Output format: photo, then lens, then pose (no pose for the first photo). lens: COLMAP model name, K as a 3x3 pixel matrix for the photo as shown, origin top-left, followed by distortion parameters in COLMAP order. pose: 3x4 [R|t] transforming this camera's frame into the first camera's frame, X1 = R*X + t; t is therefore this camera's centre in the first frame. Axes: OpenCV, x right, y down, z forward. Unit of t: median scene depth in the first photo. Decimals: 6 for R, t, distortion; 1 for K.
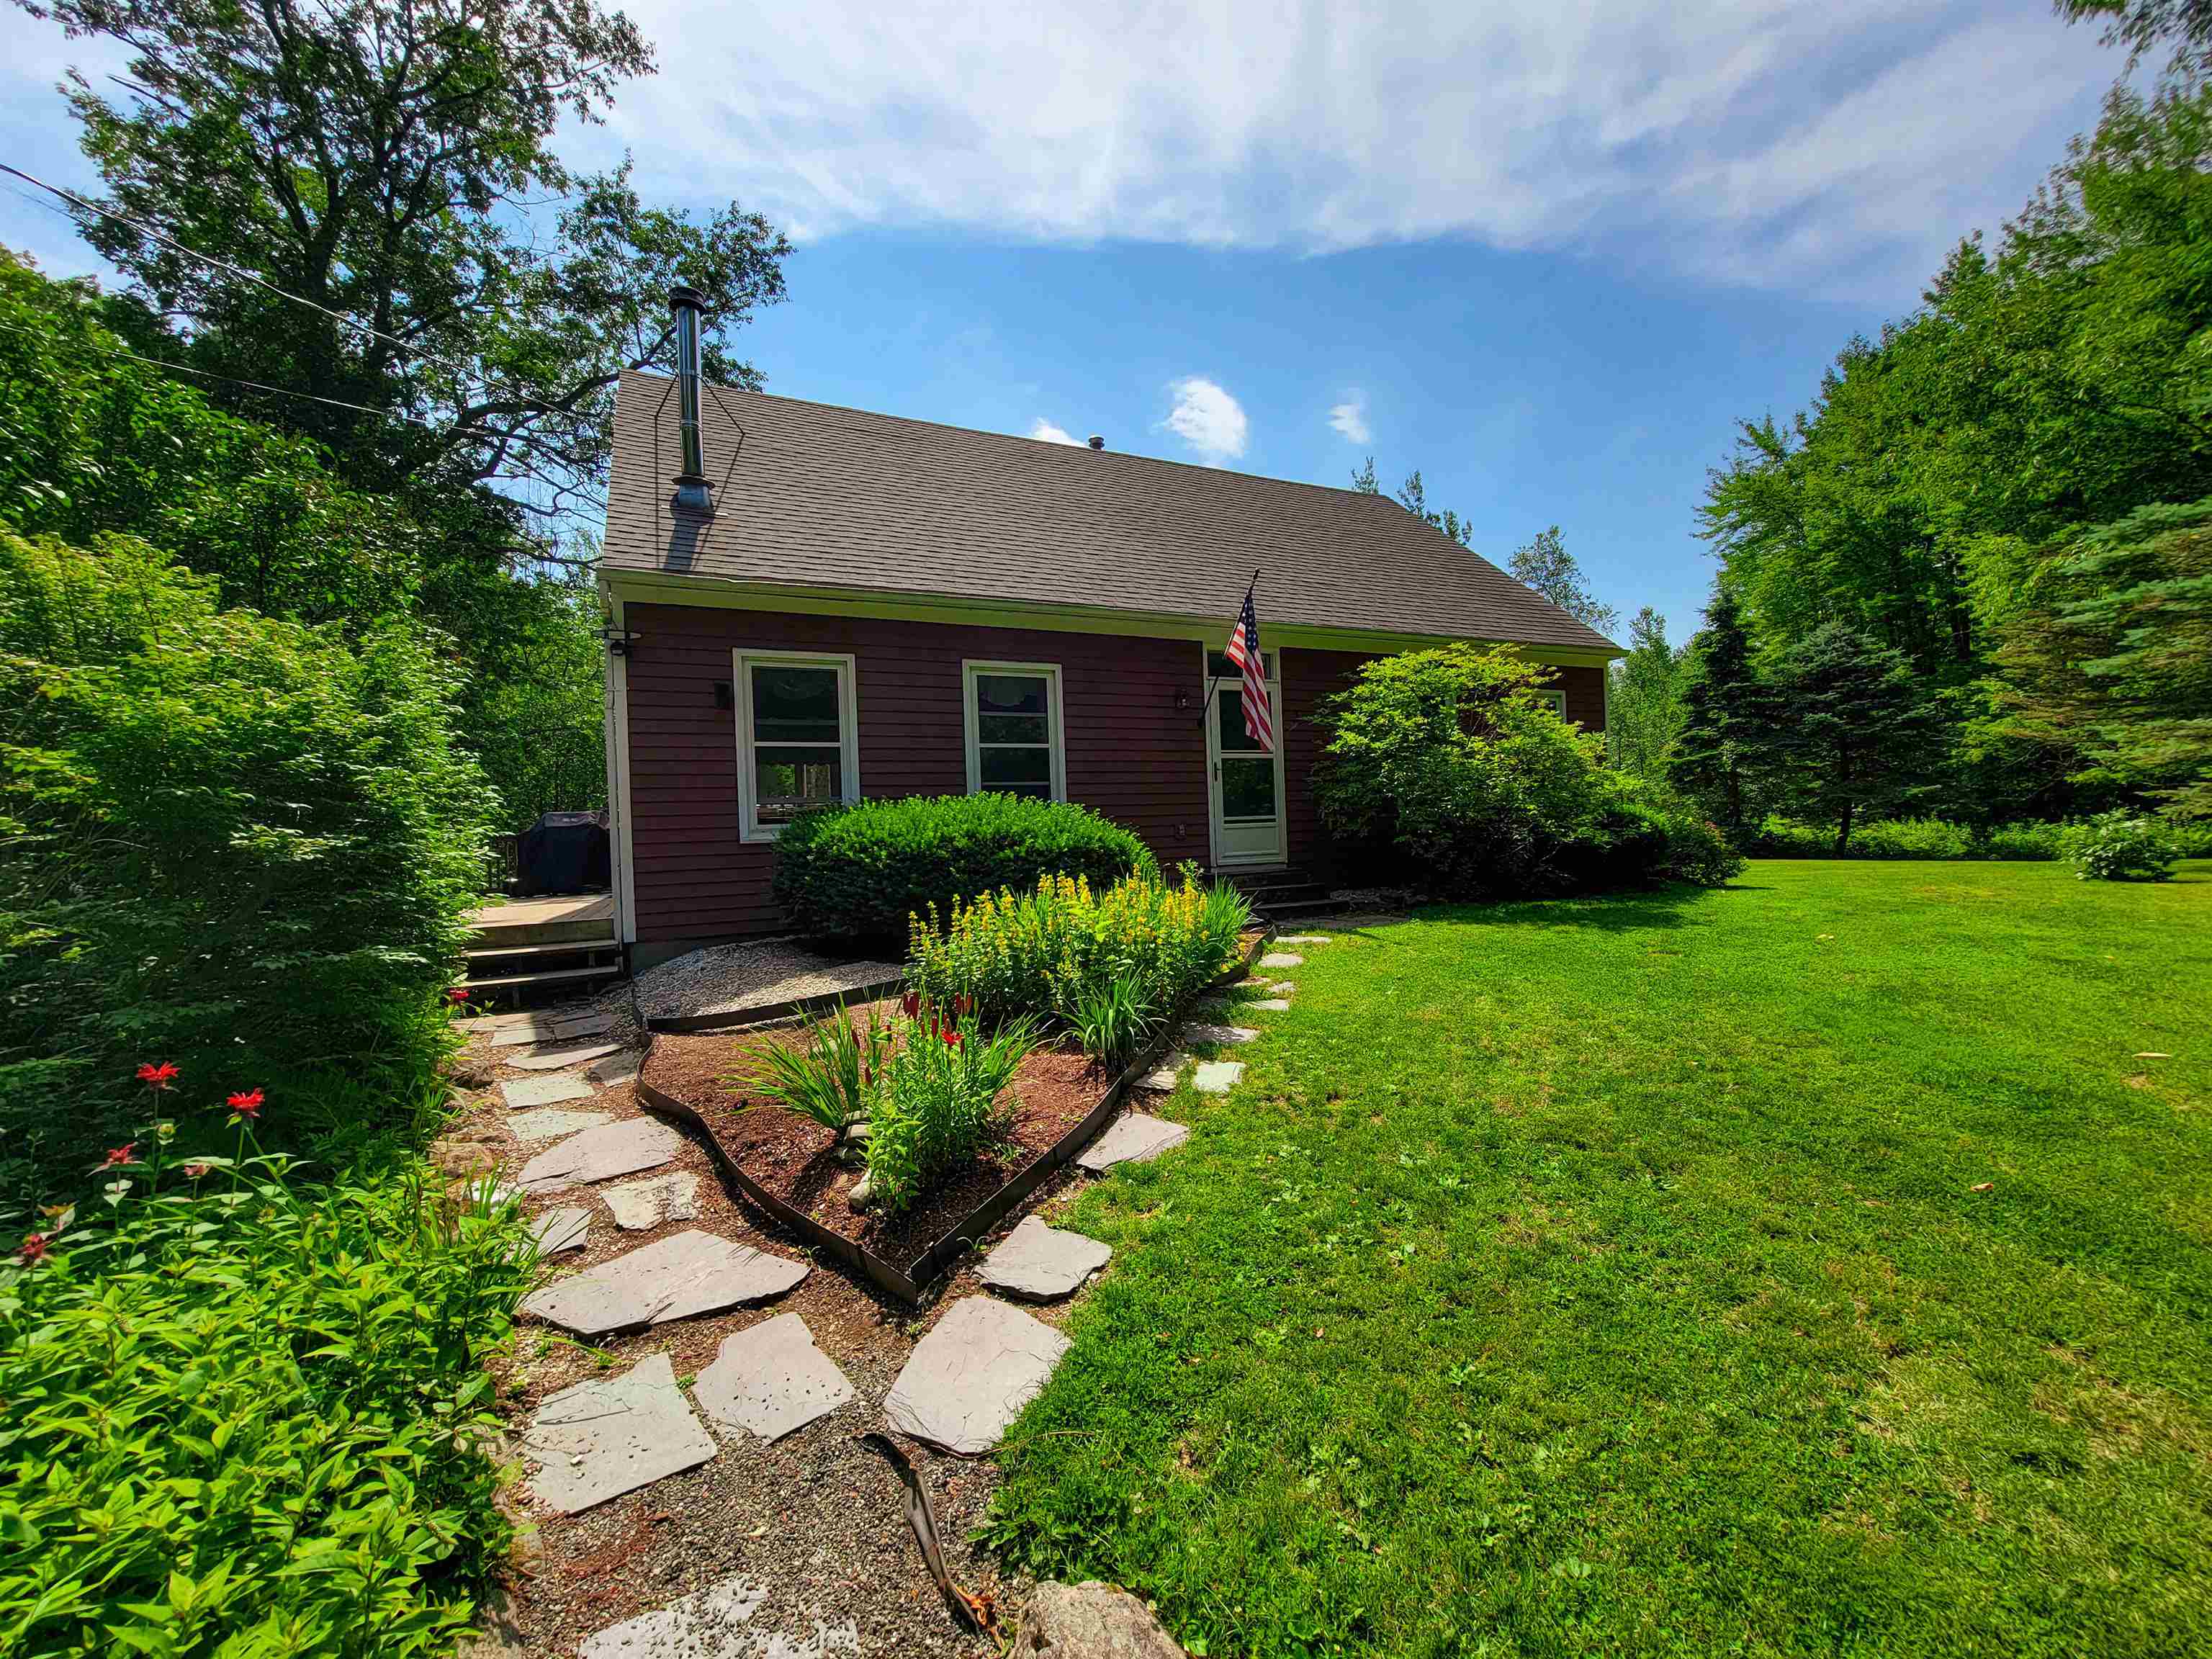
lens RADIAL K [[903.8, 0, 1119.4], [0, 903.8, 830.5], [0, 0, 1]] dist [-0.007046, 0.000759]
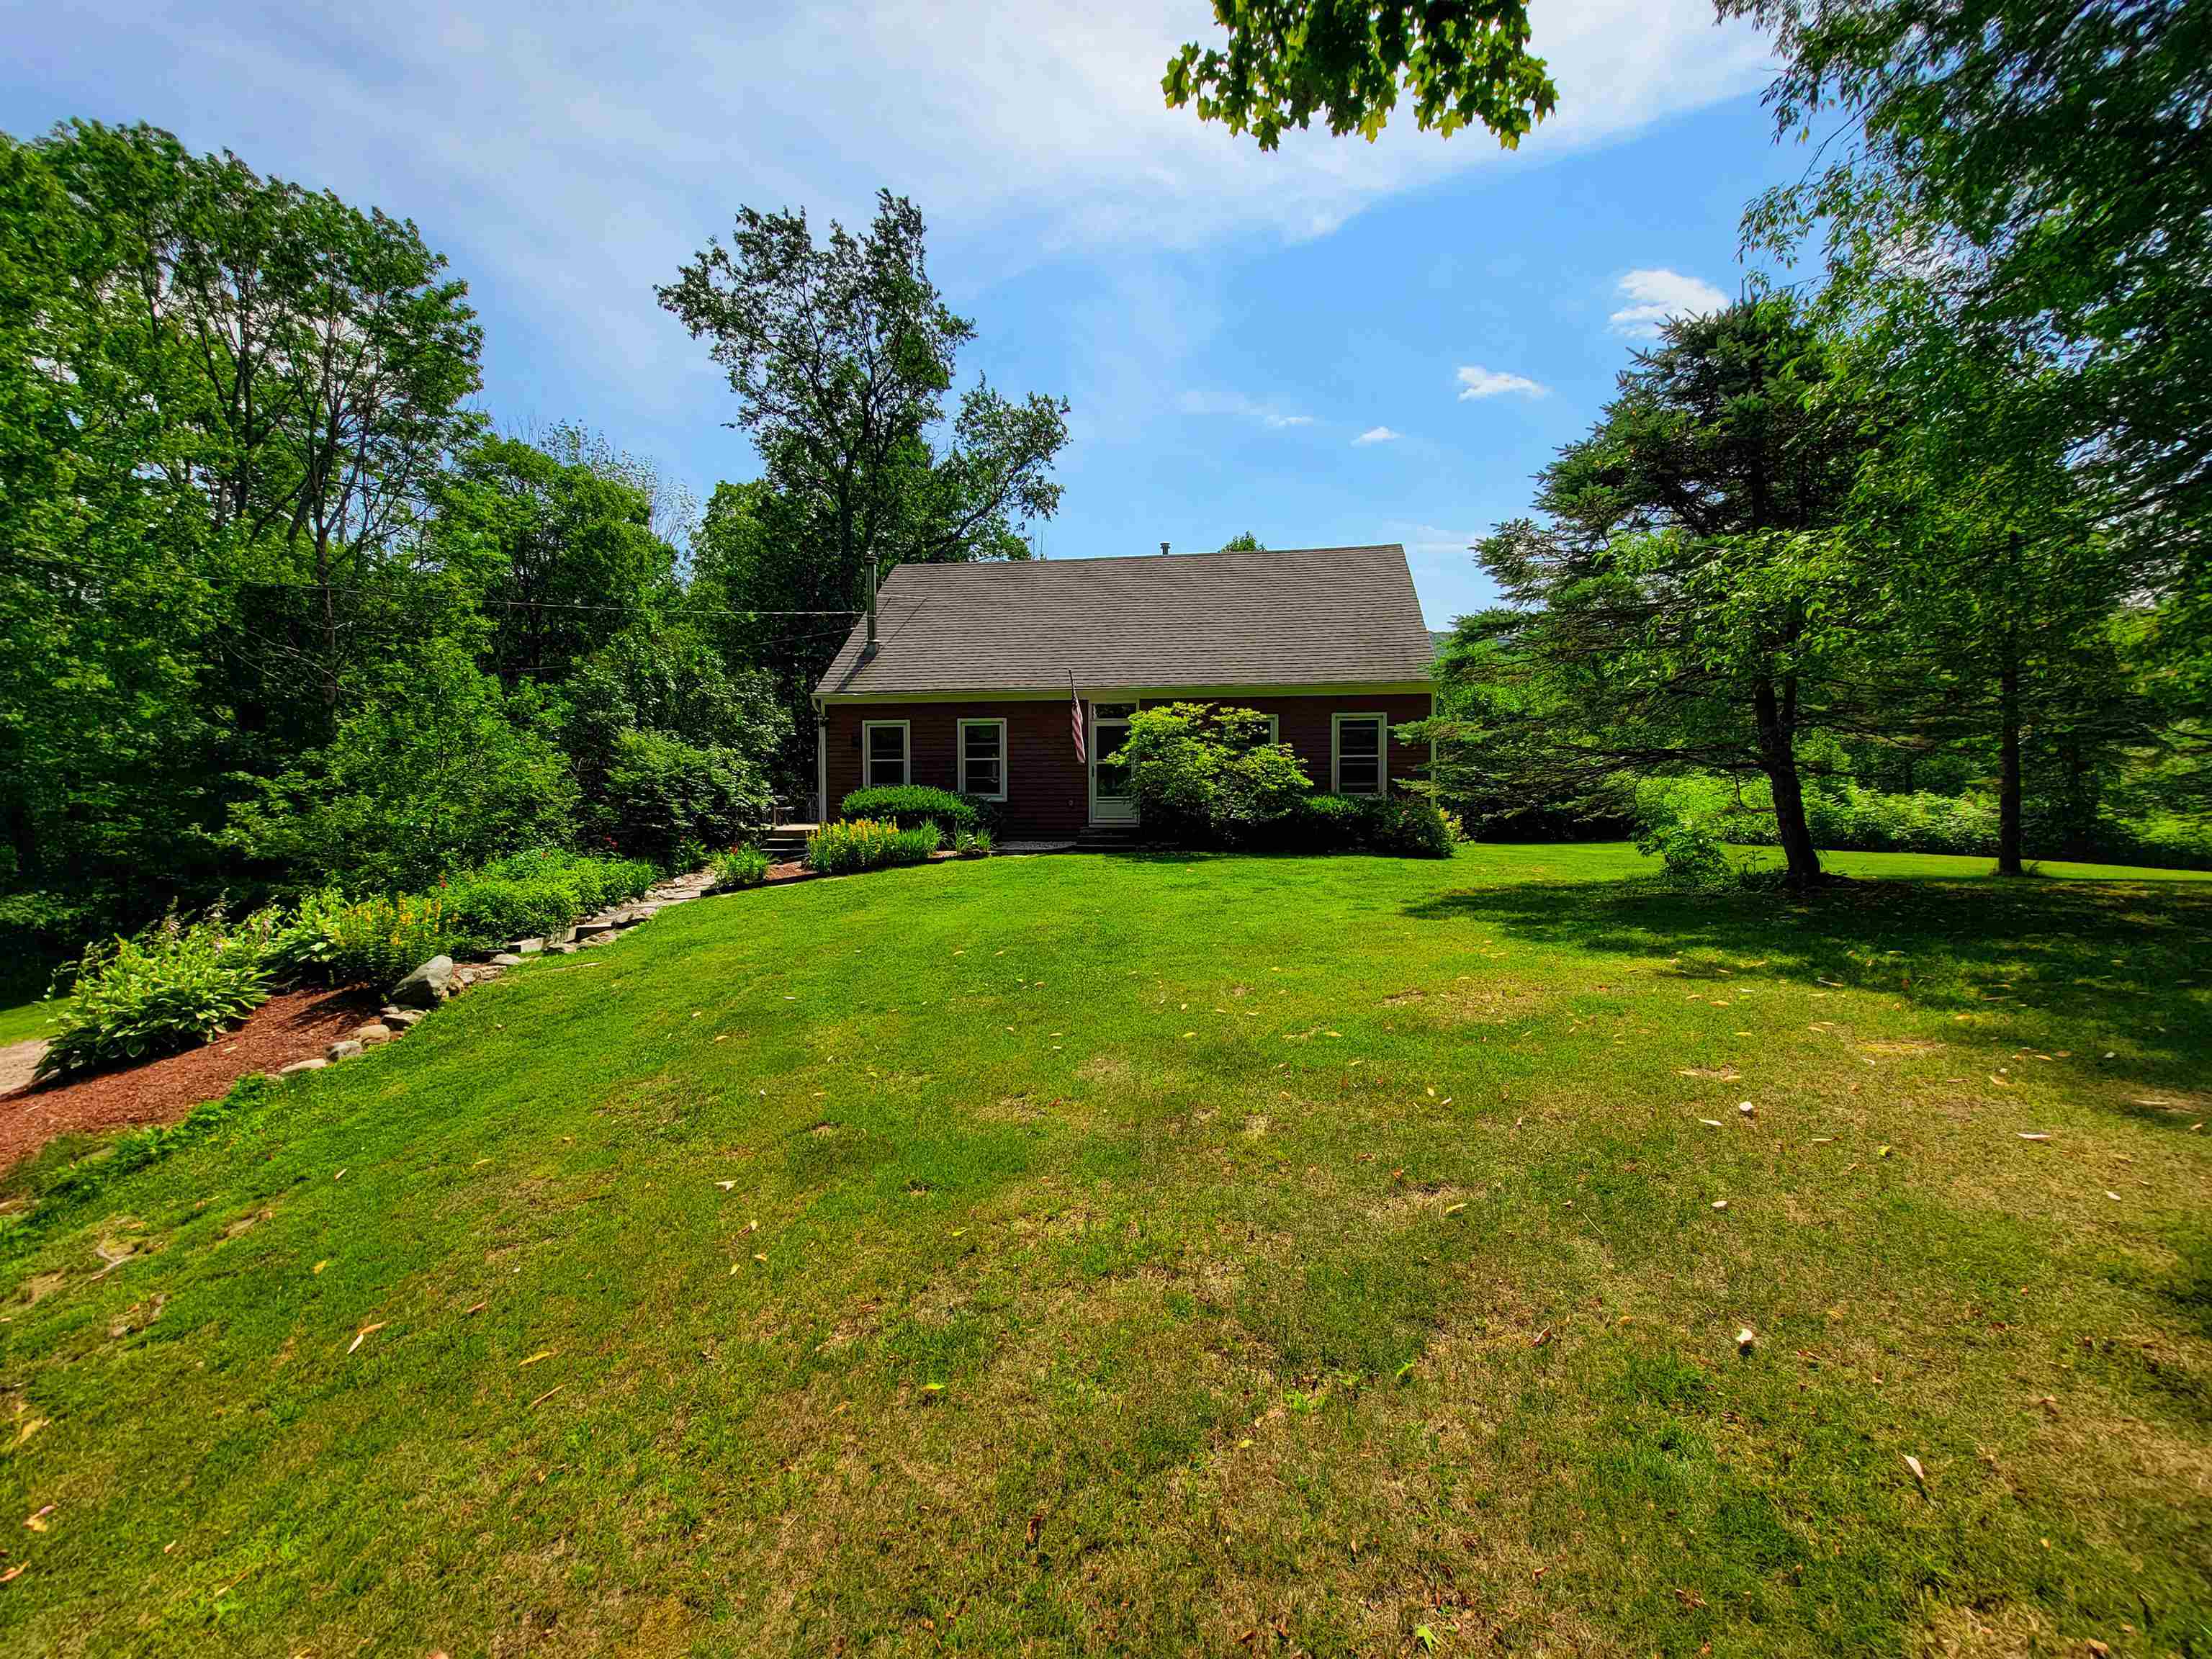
lens RADIAL K [[903.8, 0, 1098.2], [0, 903.8, 844.7], [0, 0, 1]] dist [-0.007046, 0.000759]
pose [[0.817295, 0.062136, -0.572860, 0.602511], [-0.026102, 0.997141, 0.070917, -0.024347], [0.575628, -0.043007, 0.816580, -0.249268]]
